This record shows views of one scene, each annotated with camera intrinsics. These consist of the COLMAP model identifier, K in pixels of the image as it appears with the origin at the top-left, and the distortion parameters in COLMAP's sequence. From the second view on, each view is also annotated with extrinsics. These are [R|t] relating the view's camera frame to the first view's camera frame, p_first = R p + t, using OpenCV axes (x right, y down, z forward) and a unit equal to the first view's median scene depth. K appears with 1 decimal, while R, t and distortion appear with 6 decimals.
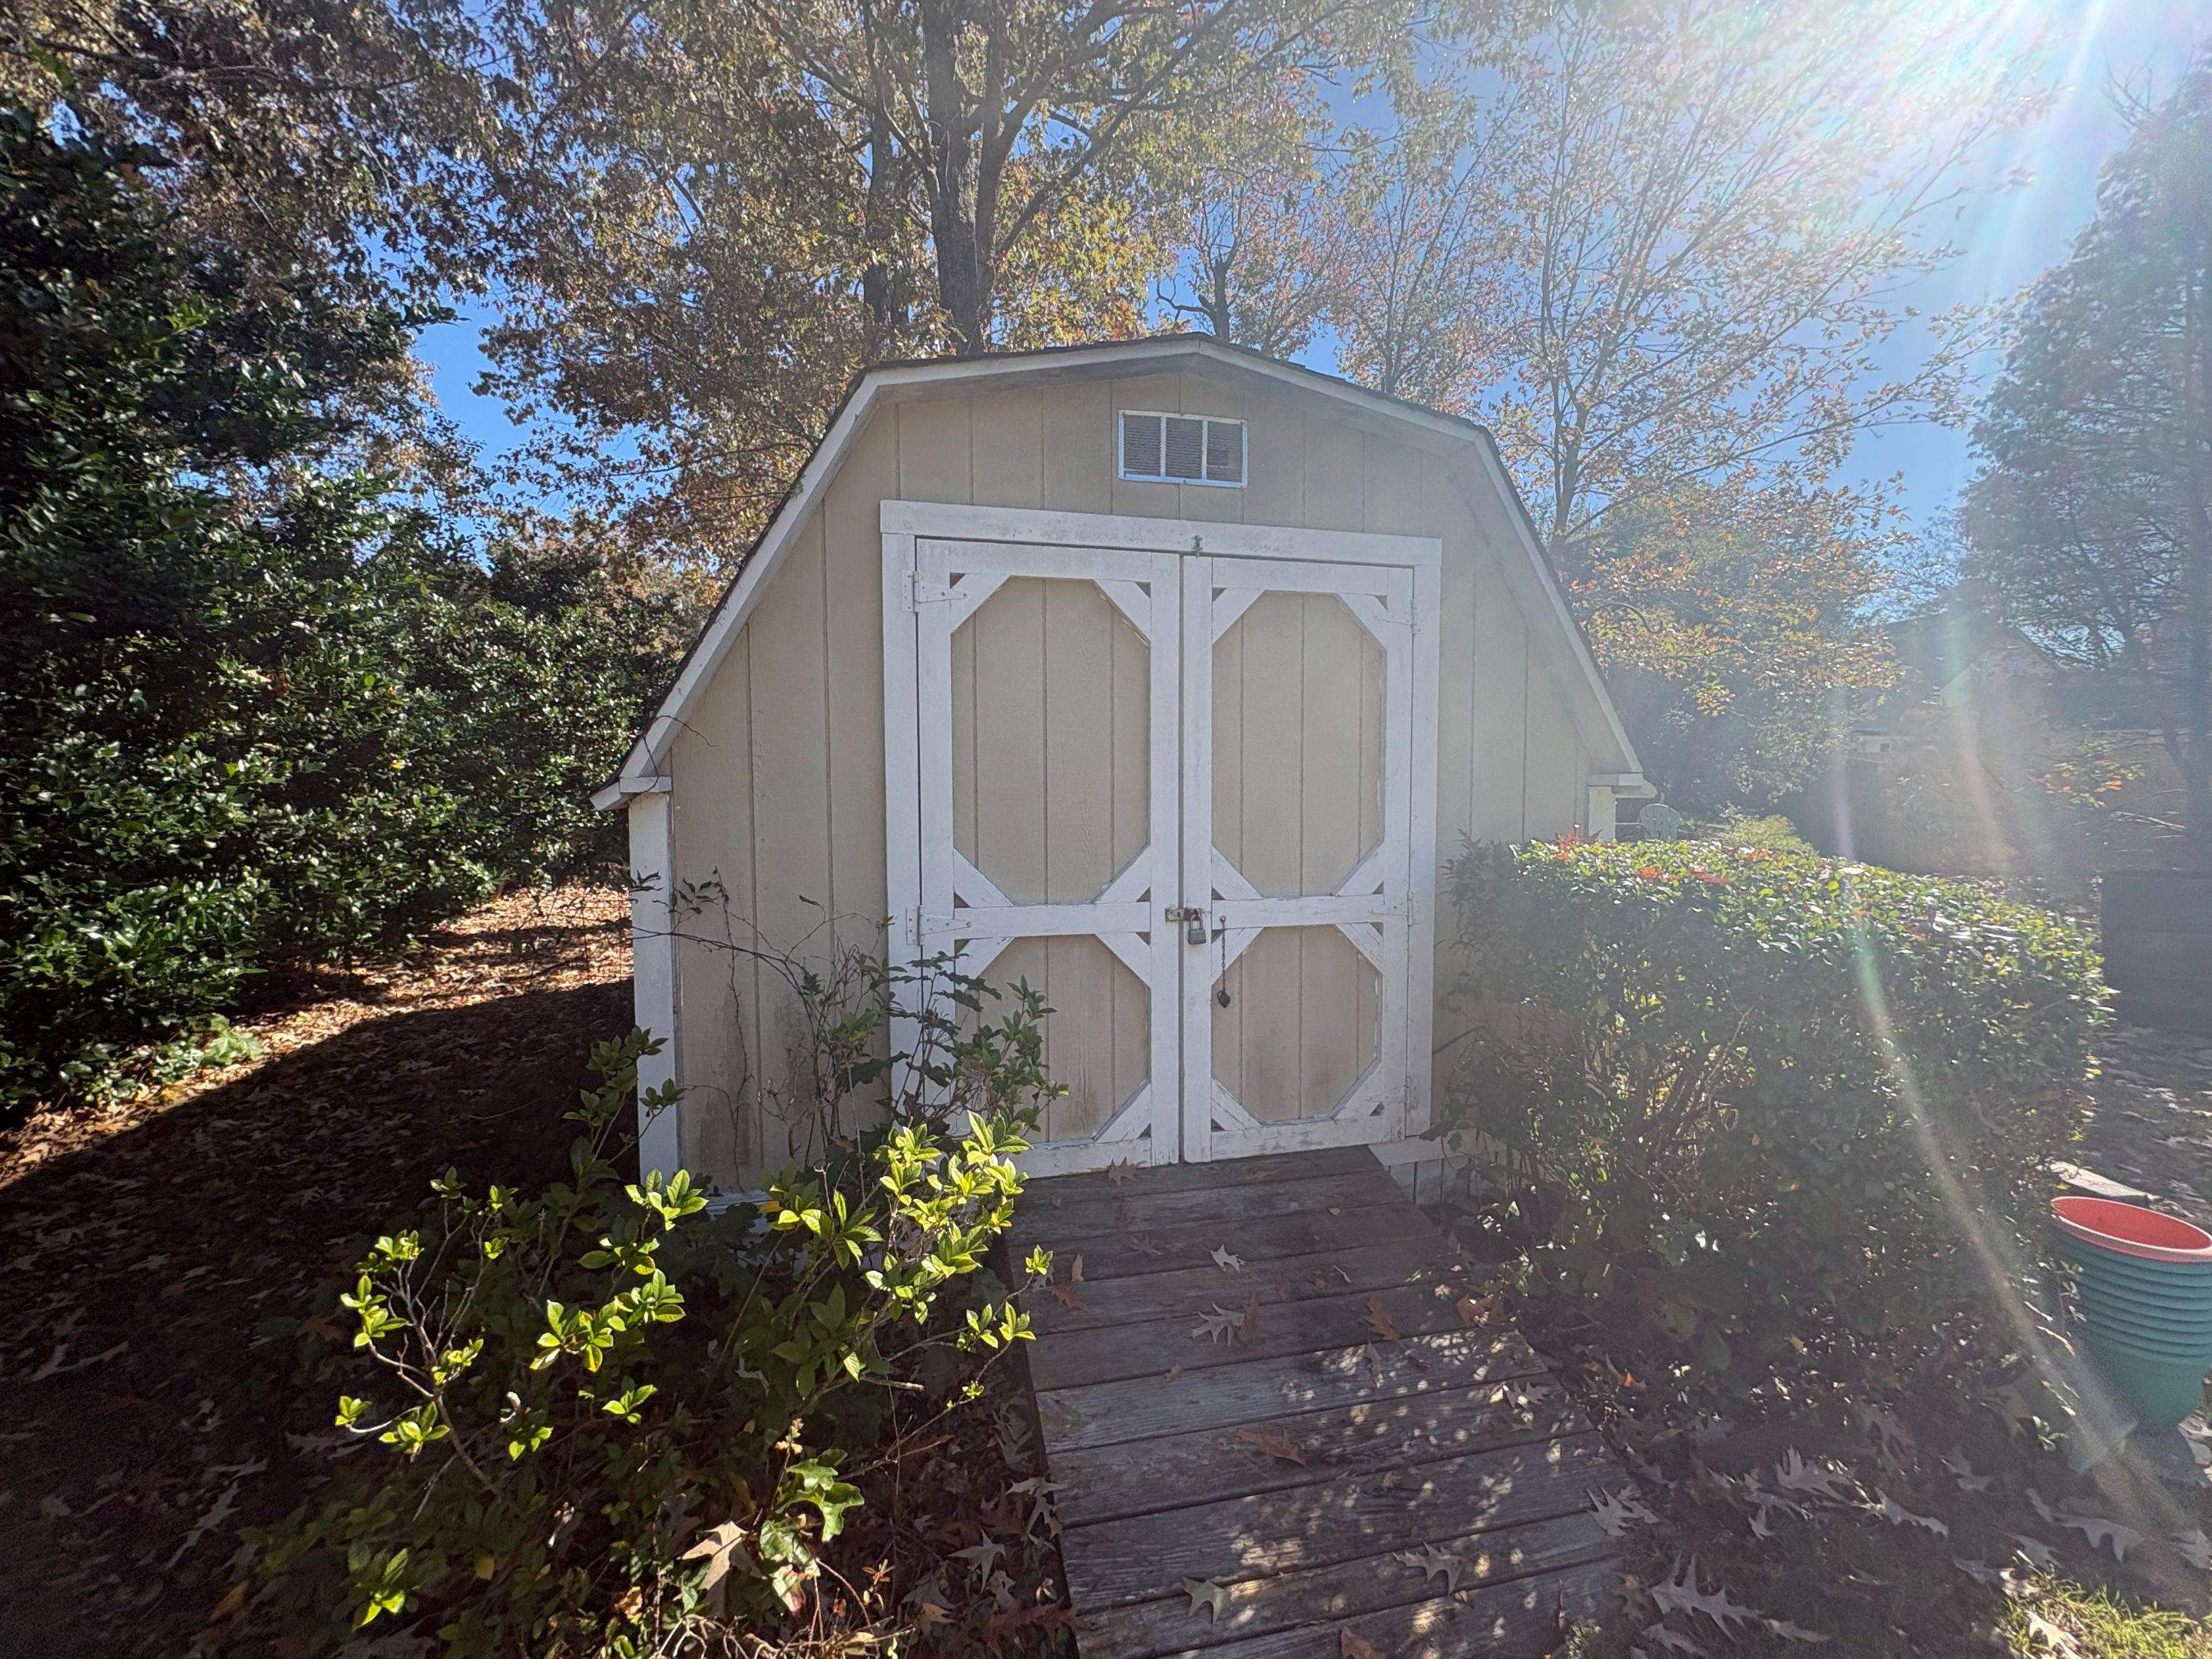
lens RADIAL K [[879.0, 0, 1111.6], [0, 879.0, 837.5], [0, 0, 1]] dist [0.003295, -0.000386]
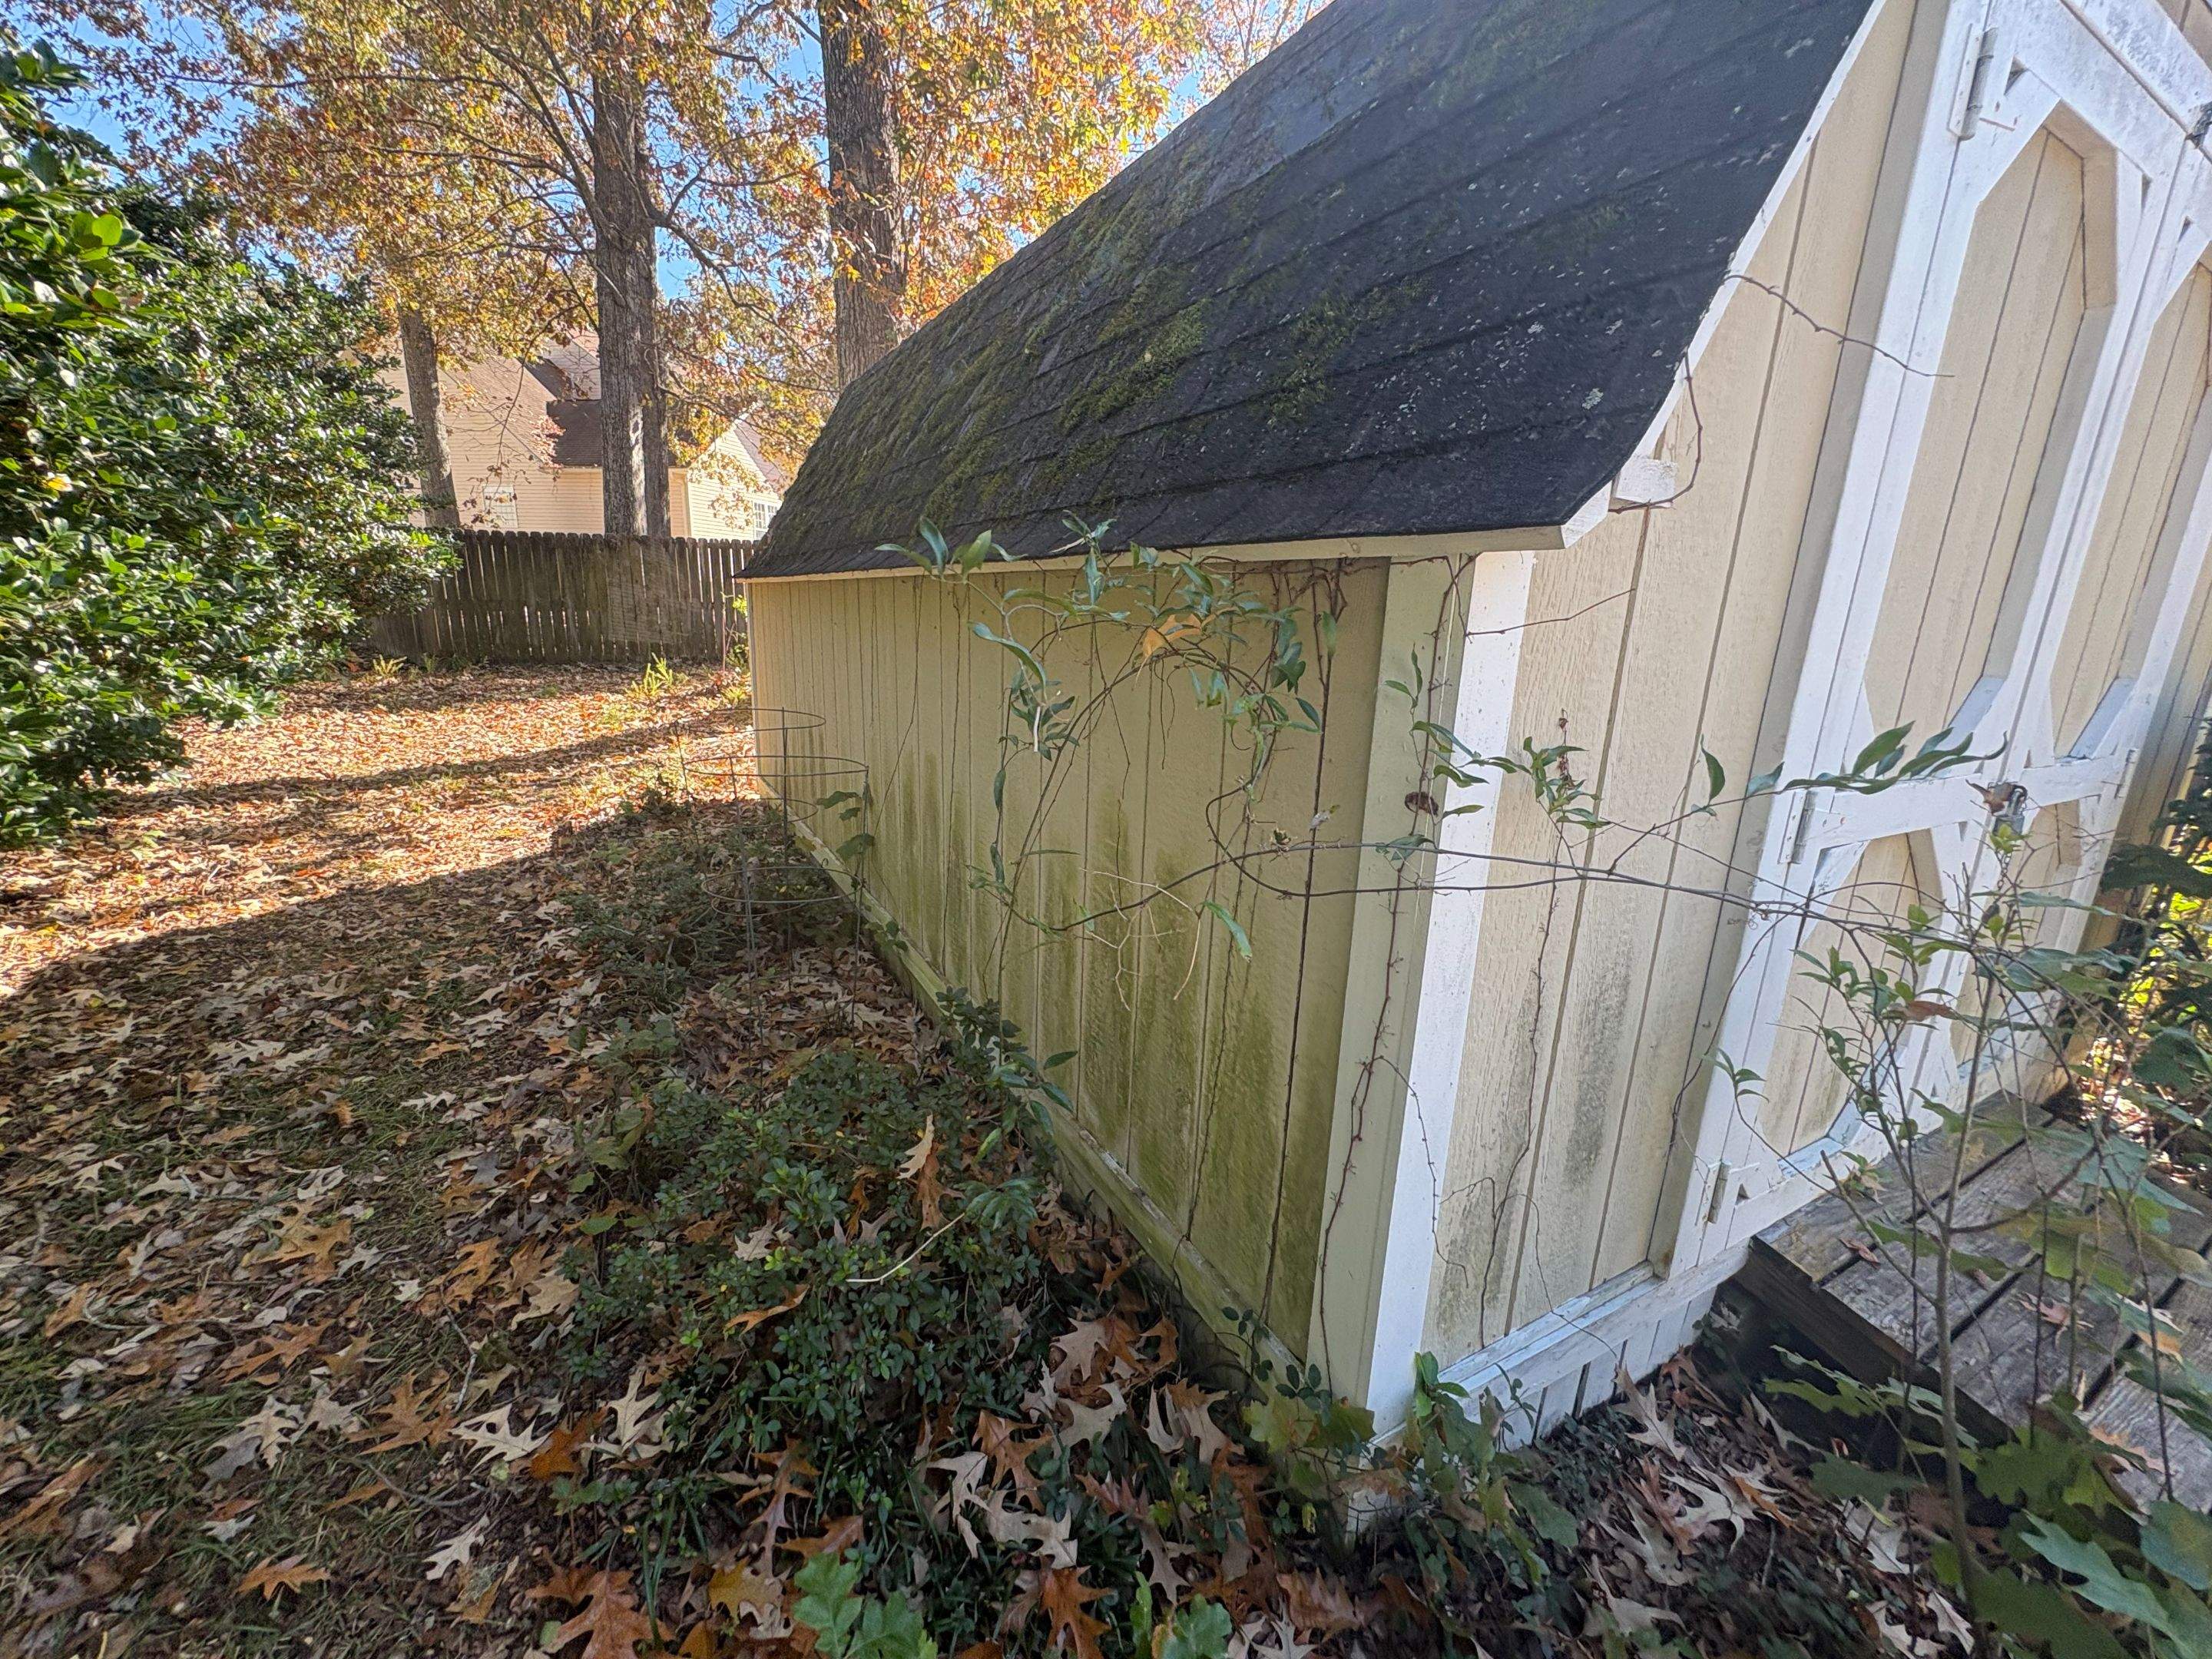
lens RADIAL K [[879.0, 0, 1098.7], [0, 879.0, 826.1], [0, 0, 1]] dist [0.003295, -0.000386]
pose [[0.958917, -0.029603, 0.282138, -0.309933], [-0.021549, 0.984066, 0.176491, 0.008171], [-0.282867, -0.175320, 0.943000, 0.251978]]
